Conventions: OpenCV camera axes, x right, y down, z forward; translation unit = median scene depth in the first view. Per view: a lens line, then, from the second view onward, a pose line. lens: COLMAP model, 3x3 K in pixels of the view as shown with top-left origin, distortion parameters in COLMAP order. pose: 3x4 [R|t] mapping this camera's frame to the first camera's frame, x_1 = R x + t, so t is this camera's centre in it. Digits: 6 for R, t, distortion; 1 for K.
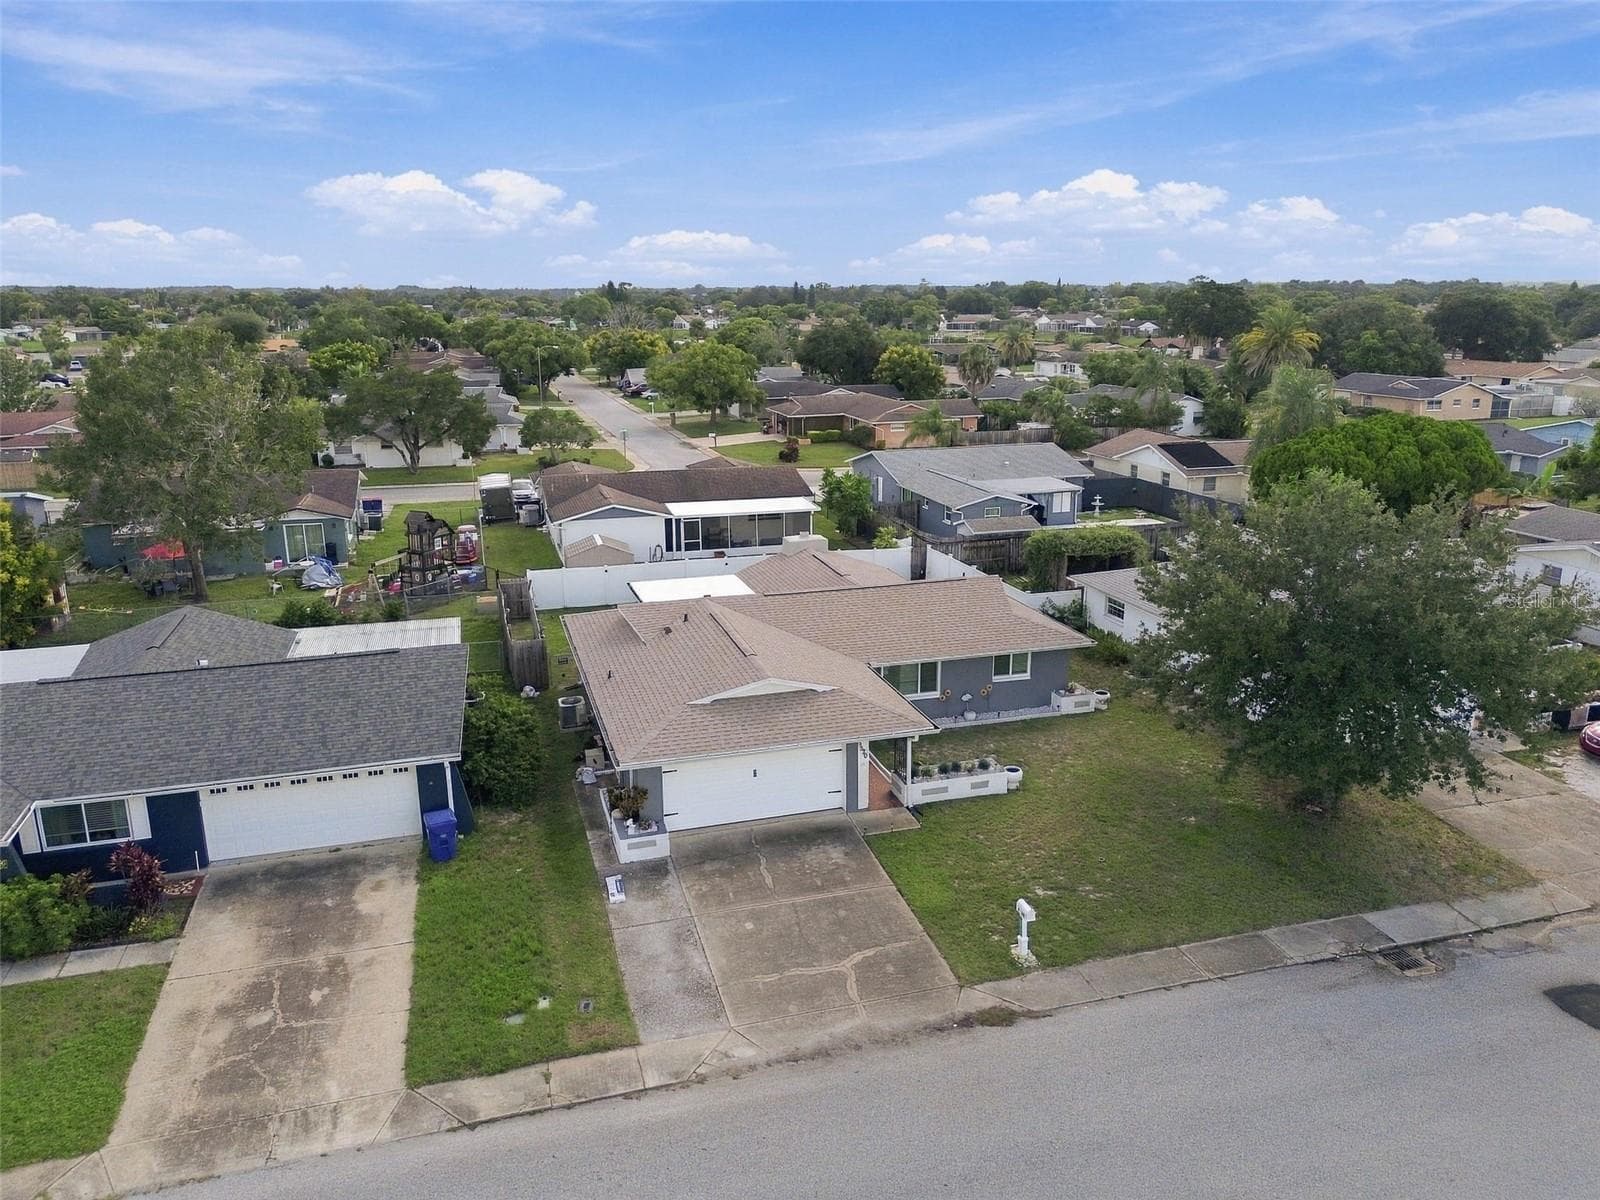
lens RADIAL K [[1127.3, 0, 800.0], [0, 1127.3, 600.0], [0, 0, 1]] dist [0.098580, -0.115000]
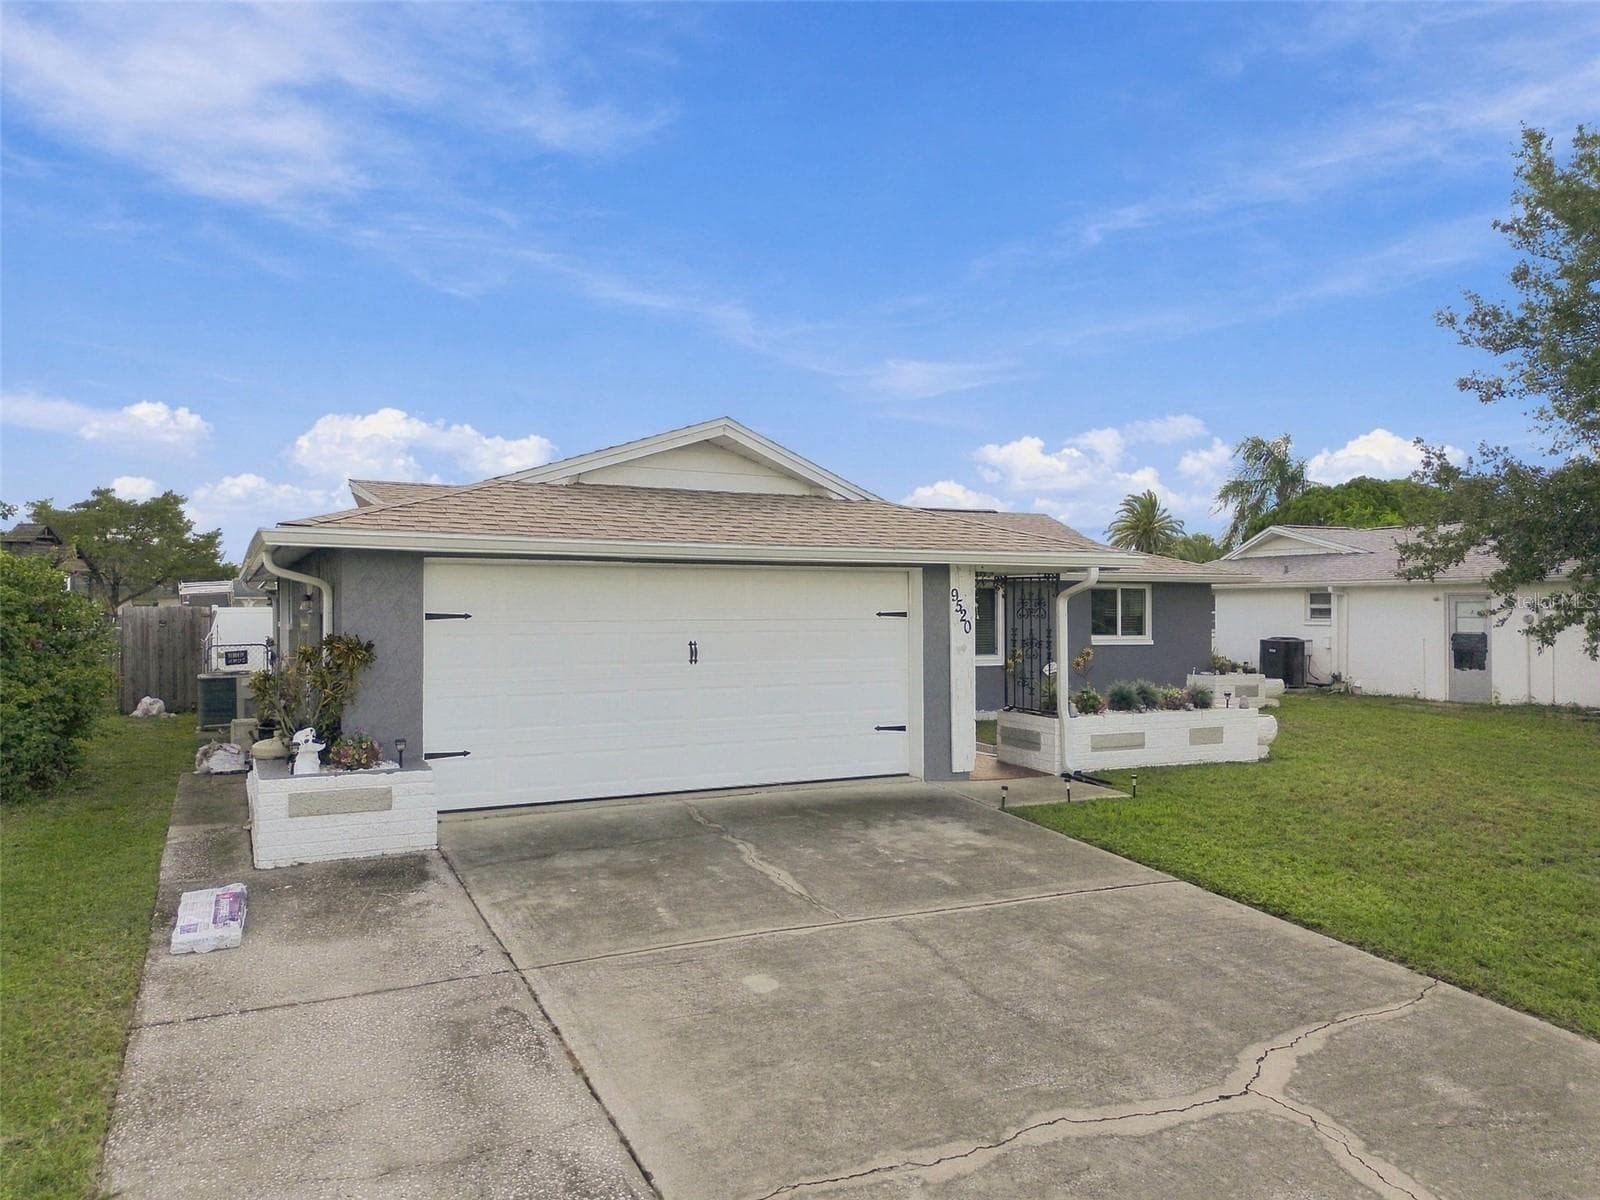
lens RADIAL K [[1127.3, 0, 800.0], [0, 1127.3, 600.0], [0, 0, 1]] dist [0.098580, -0.115000]
pose [[0.985873, 0.008050, 0.167300, -0.080587], [0.036711, 0.964172, -0.262724, 0.281626], [-0.163421, 0.265154, 0.950256, 0.772144]]
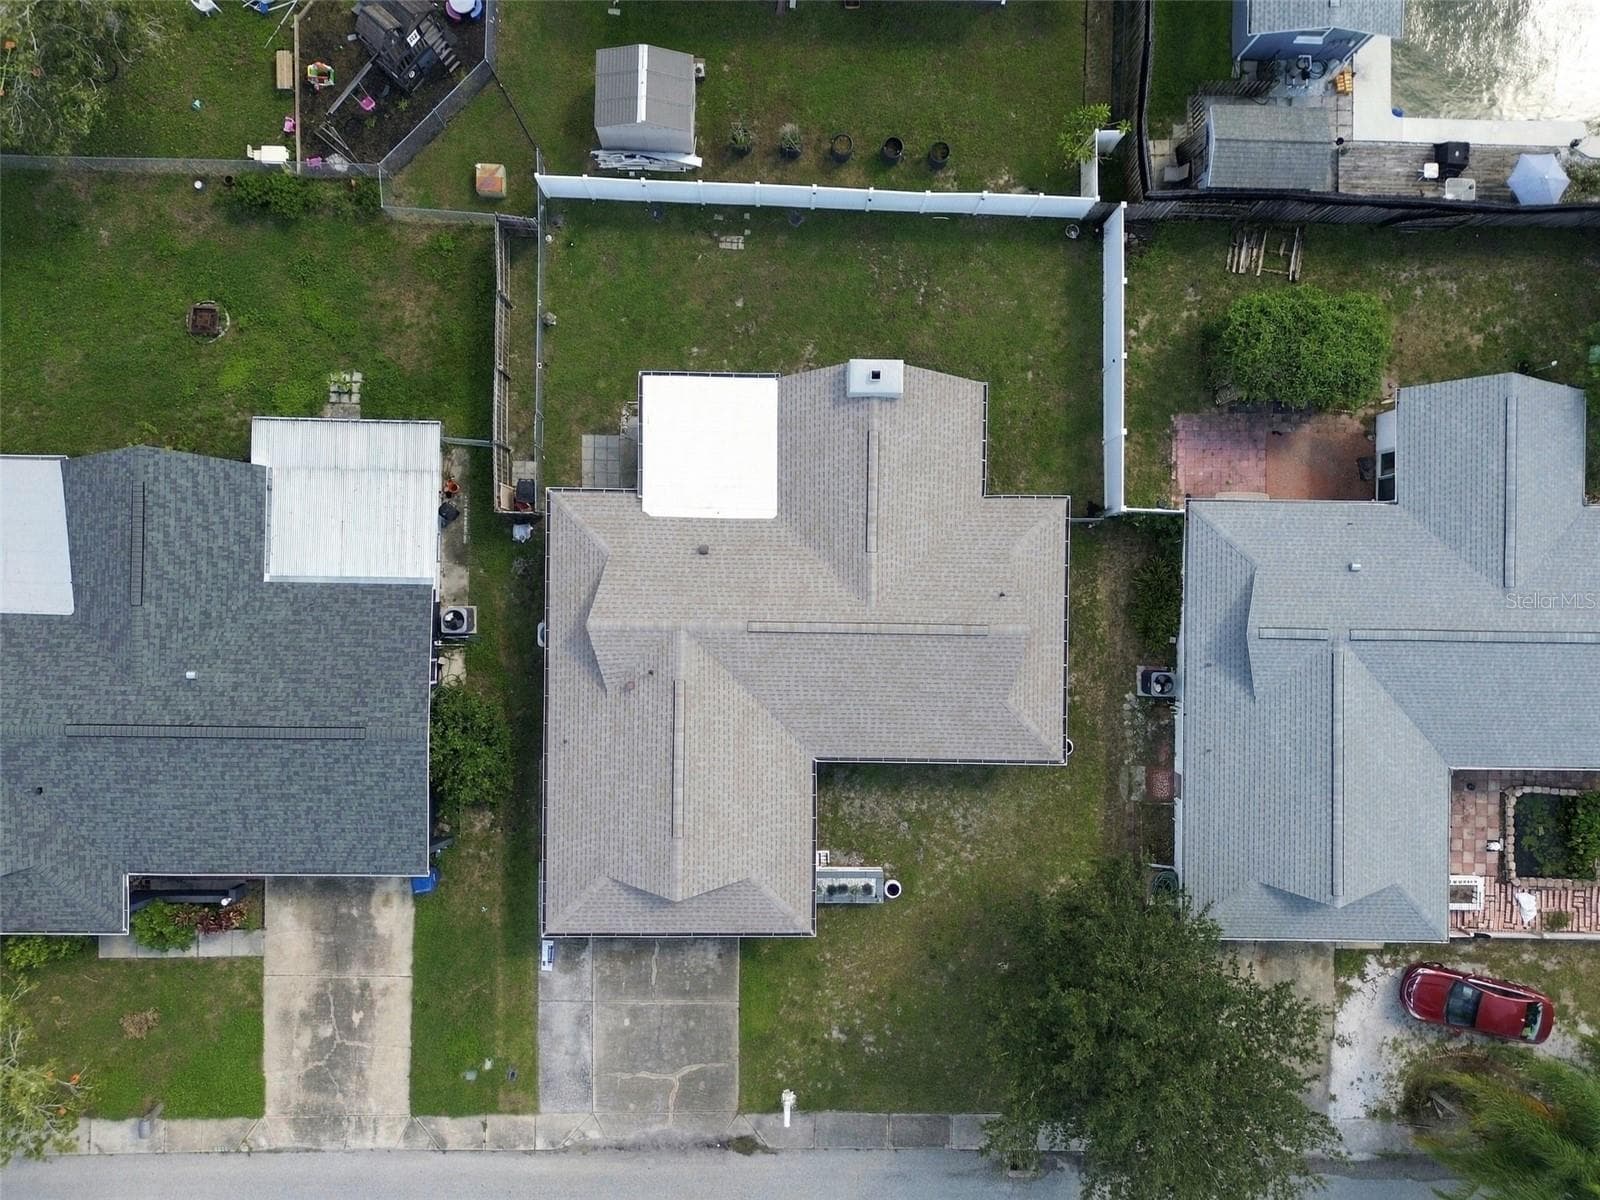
lens RADIAL K [[1127.3, 0, 800.0], [0, 1127.3, 600.0], [0, 0, 1]] dist [0.098580, -0.115000]
pose [[0.953865, 0.298667, 0.030647, -0.040910], [-0.109522, 0.251098, 0.961746, -1.374169], [0.279546, -0.920732, 0.272224, 1.207306]]
